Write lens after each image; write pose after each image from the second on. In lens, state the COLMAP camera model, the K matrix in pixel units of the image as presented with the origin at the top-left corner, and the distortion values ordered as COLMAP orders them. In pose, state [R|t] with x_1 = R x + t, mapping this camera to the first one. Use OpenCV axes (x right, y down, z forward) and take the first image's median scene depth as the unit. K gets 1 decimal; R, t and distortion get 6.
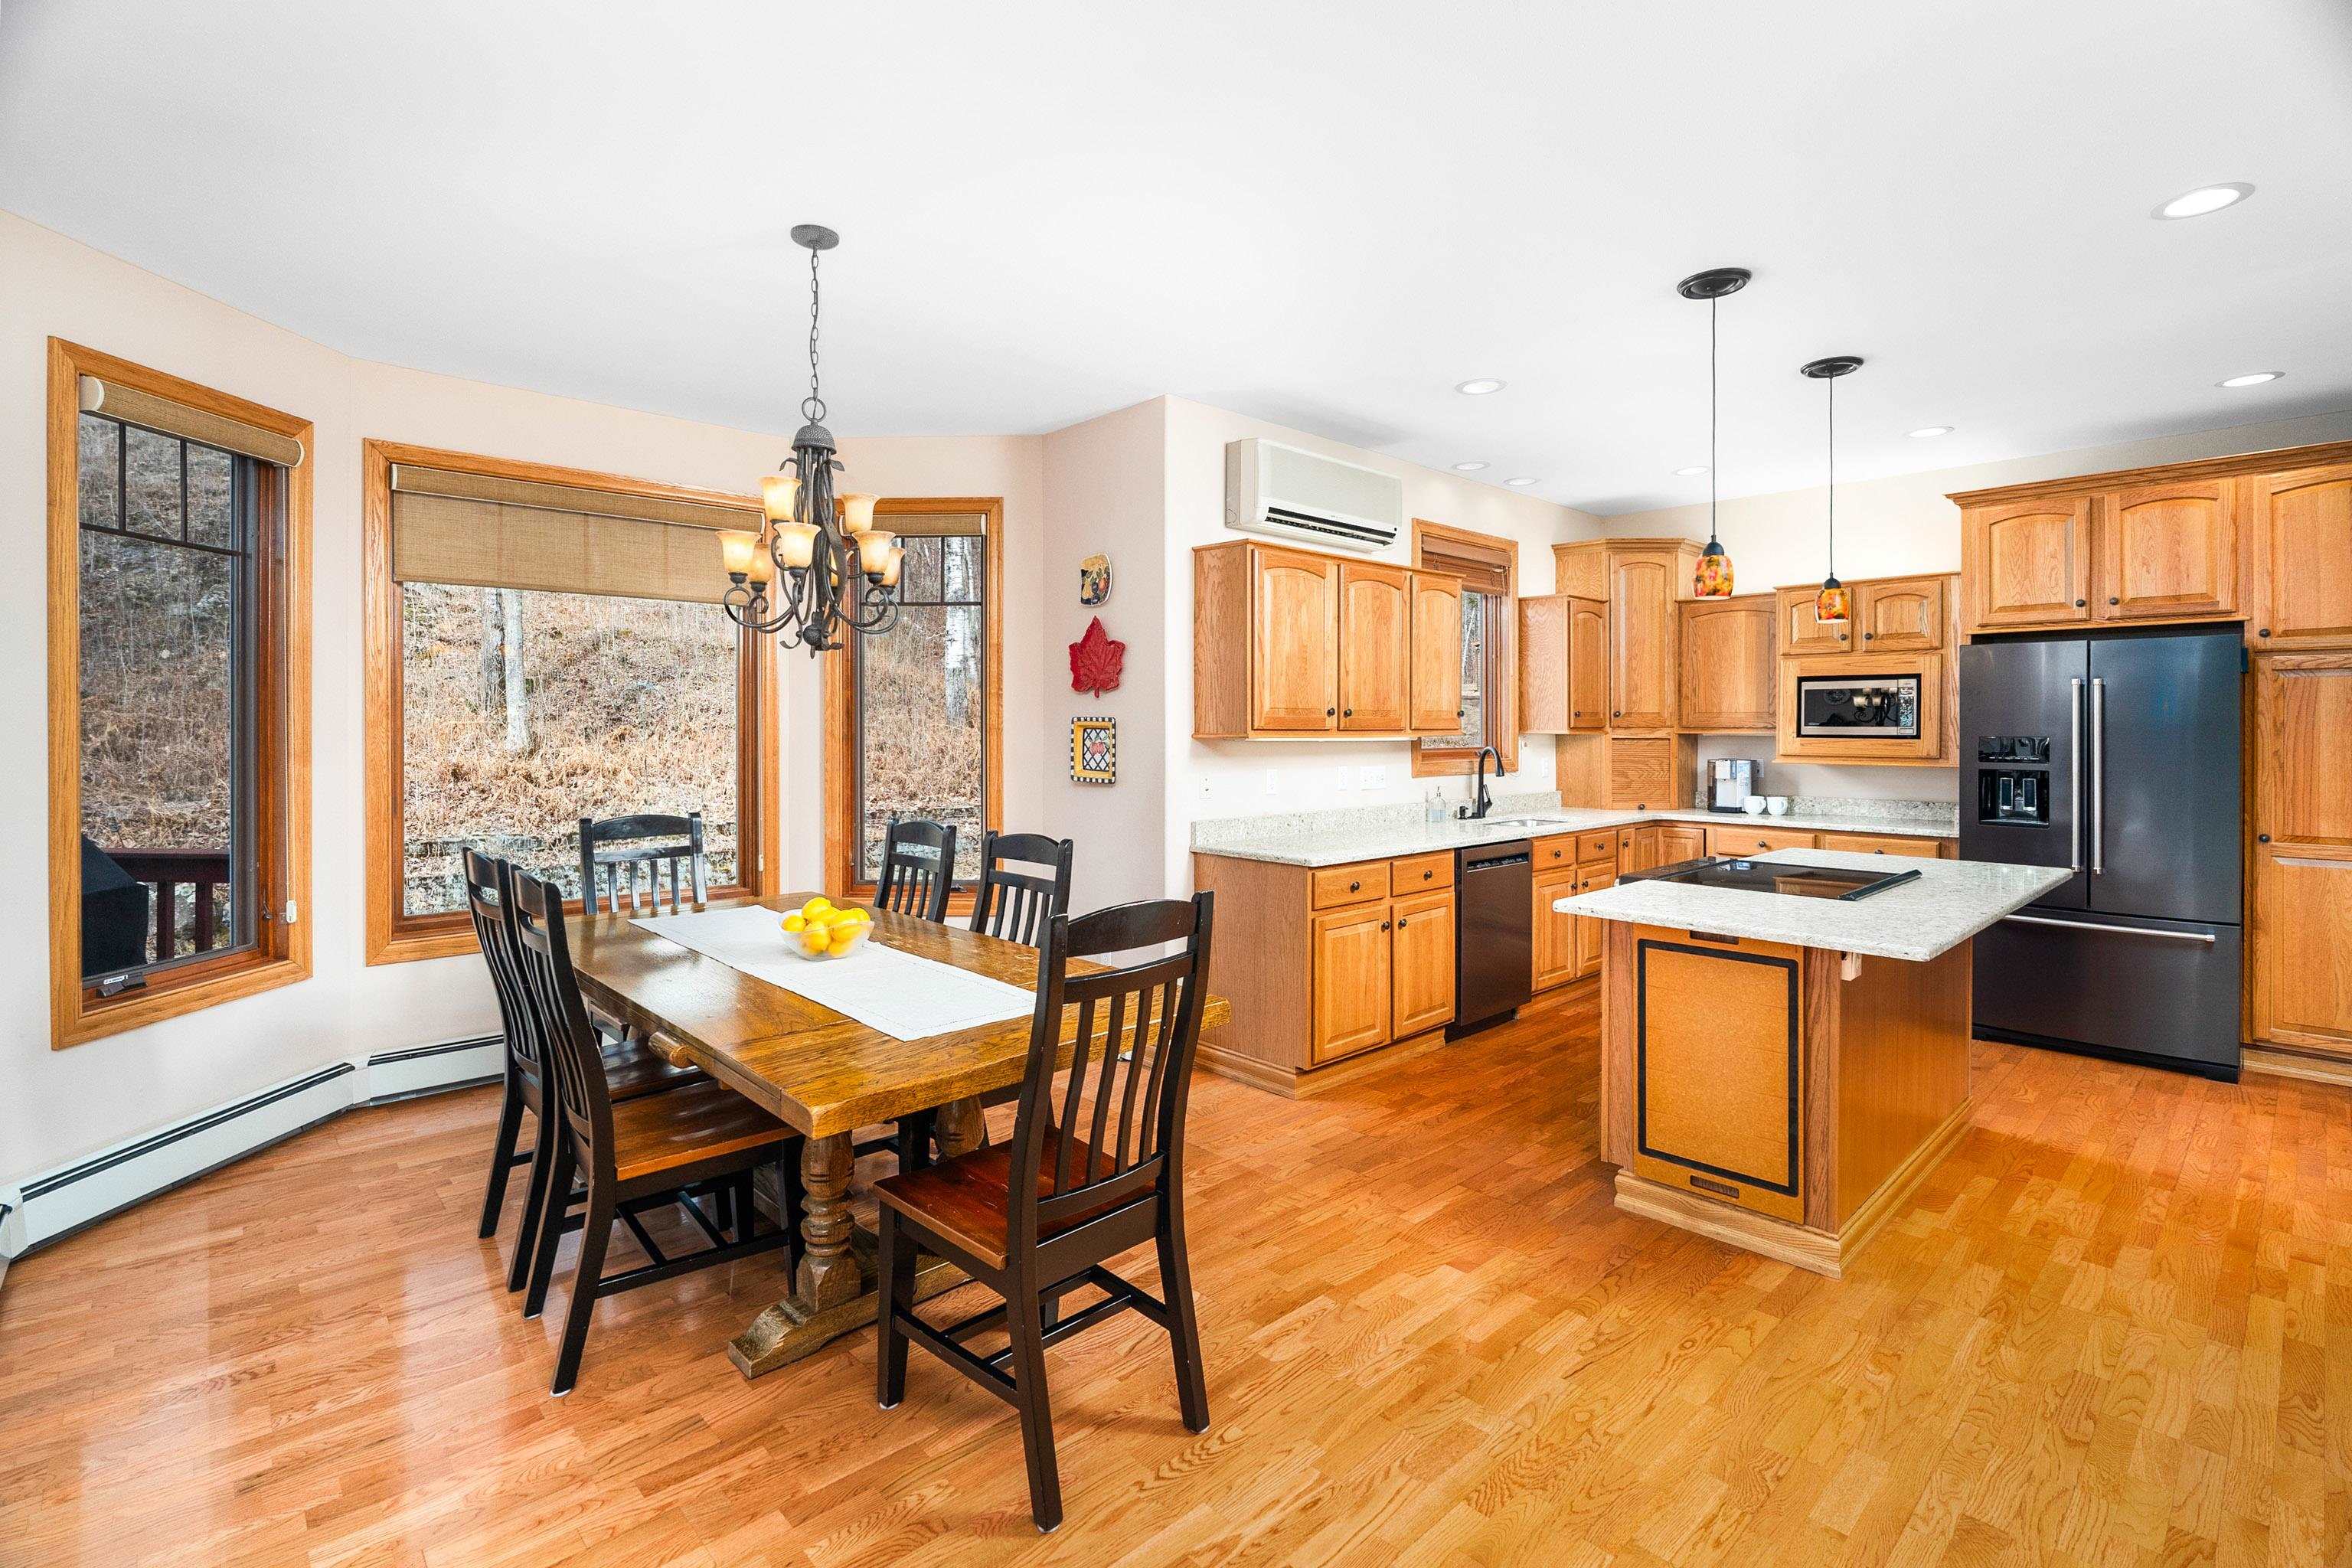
lens RADIAL K [[1085.3, 0, 1178.0], [0, 1085.3, 729.4], [0, 0, 1]] dist [-0.003418, 0.000971]
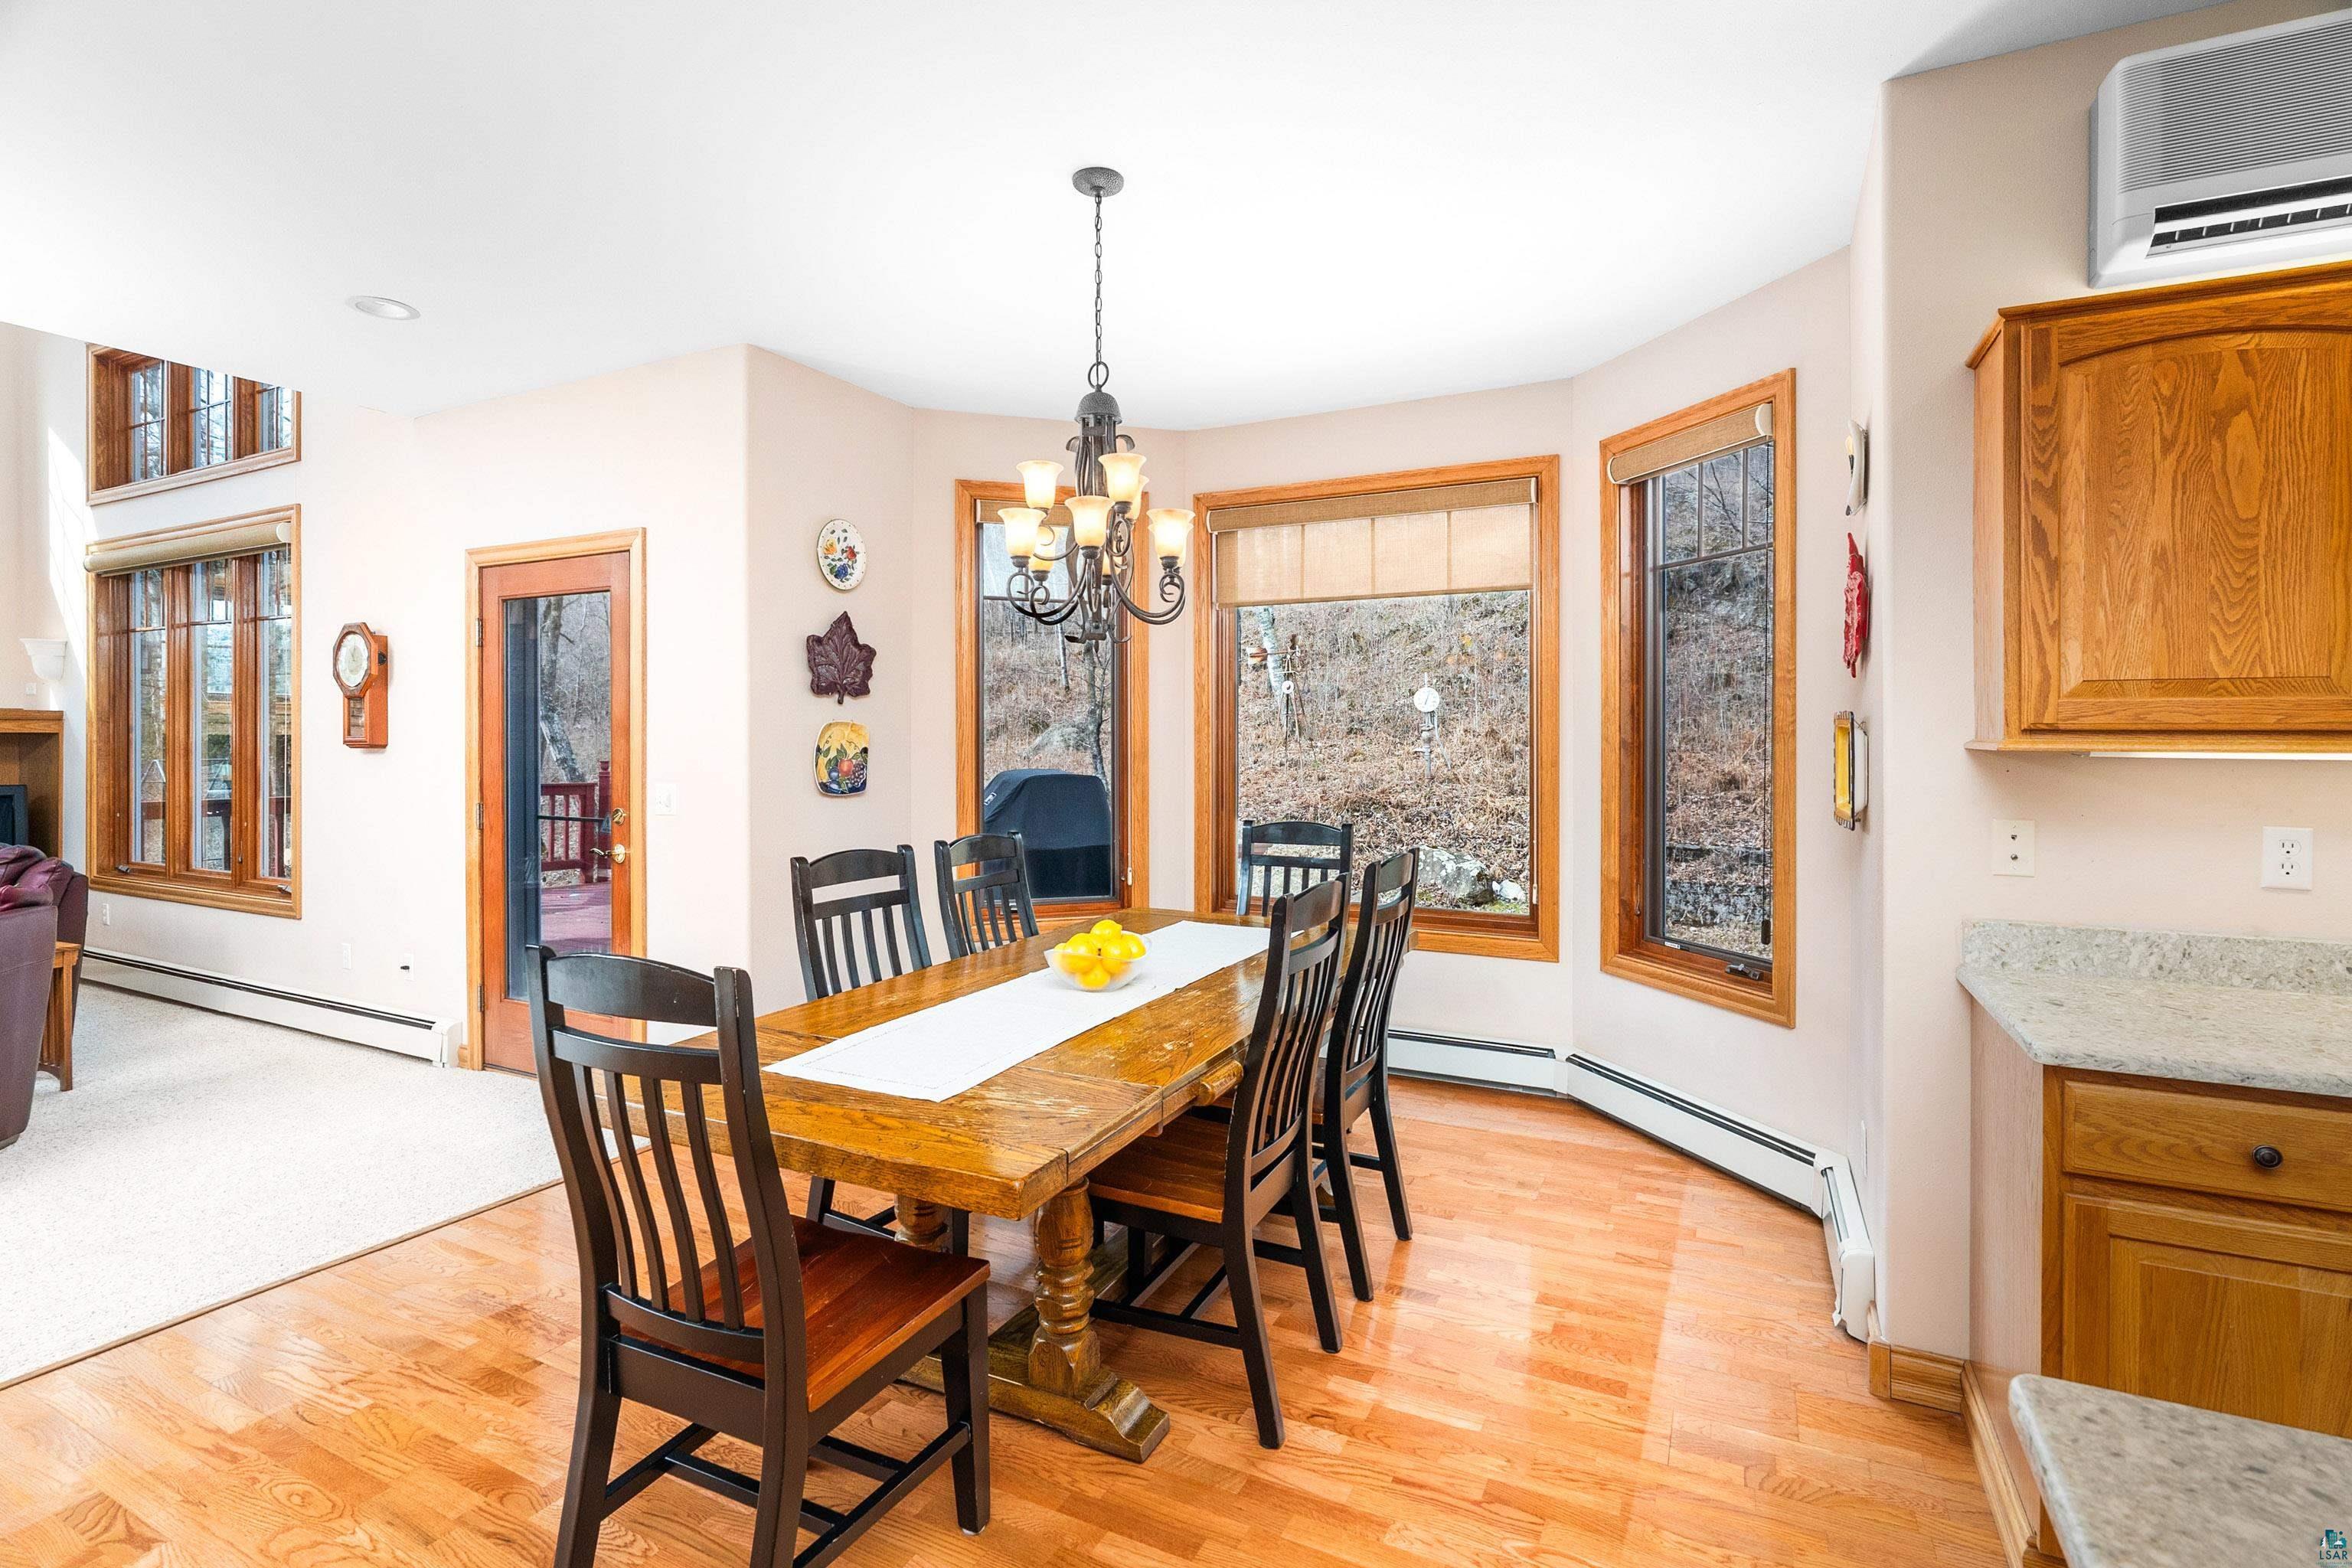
lens RADIAL K [[1112.2, 0, 1170.7], [0, 1112.2, 738.2], [0, 0, 1]] dist [-0.004339, -0.000931]
pose [[0.335527, 0.002955, -0.942026, 0.395852], [-0.005560, 0.999984, 0.001156, 0.005115], [0.942014, 0.004850, 0.335538, 0.531087]]
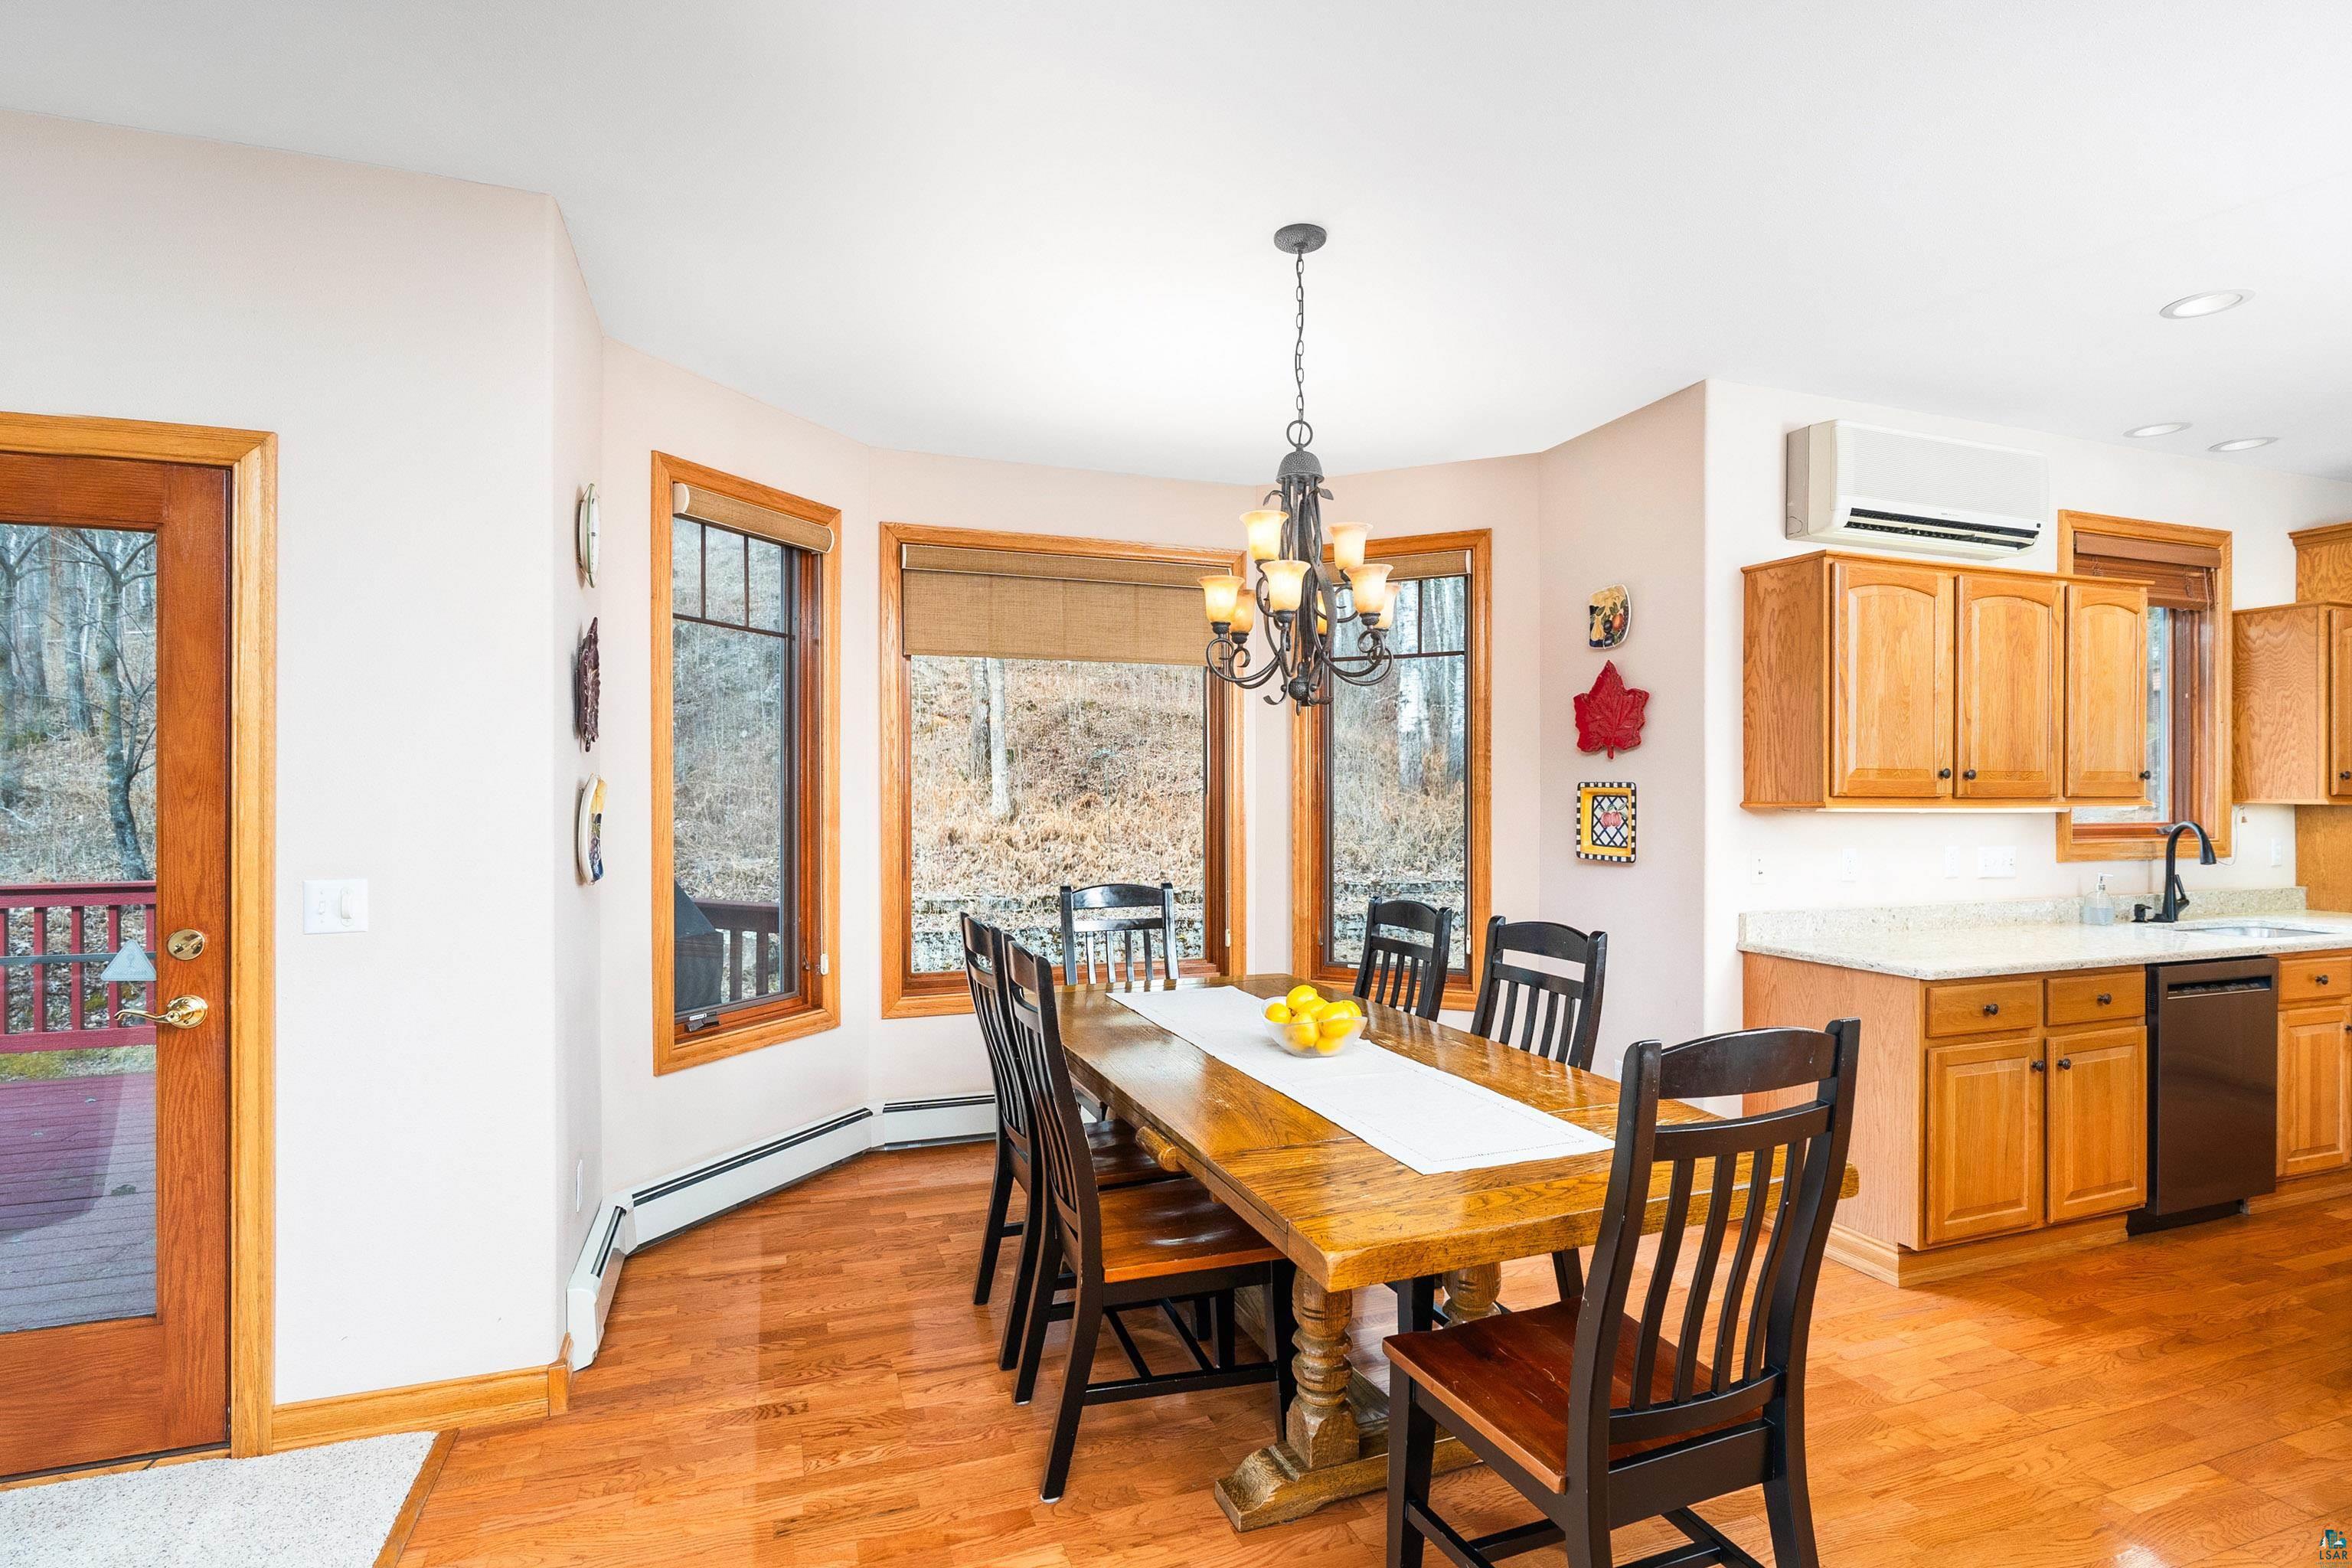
lens RADIAL K [[1152.9, 0, 1177.7], [0, 1152.9, 797.3], [0, 0, 1]] dist [0.001826, 0.000465]
pose [[0.923724, 0.001437, -0.383056, -0.047719], [-0.001654, 0.999999, -0.000236, 0.001376], [0.383056, 0.000851, 0.923725, 0.065324]]
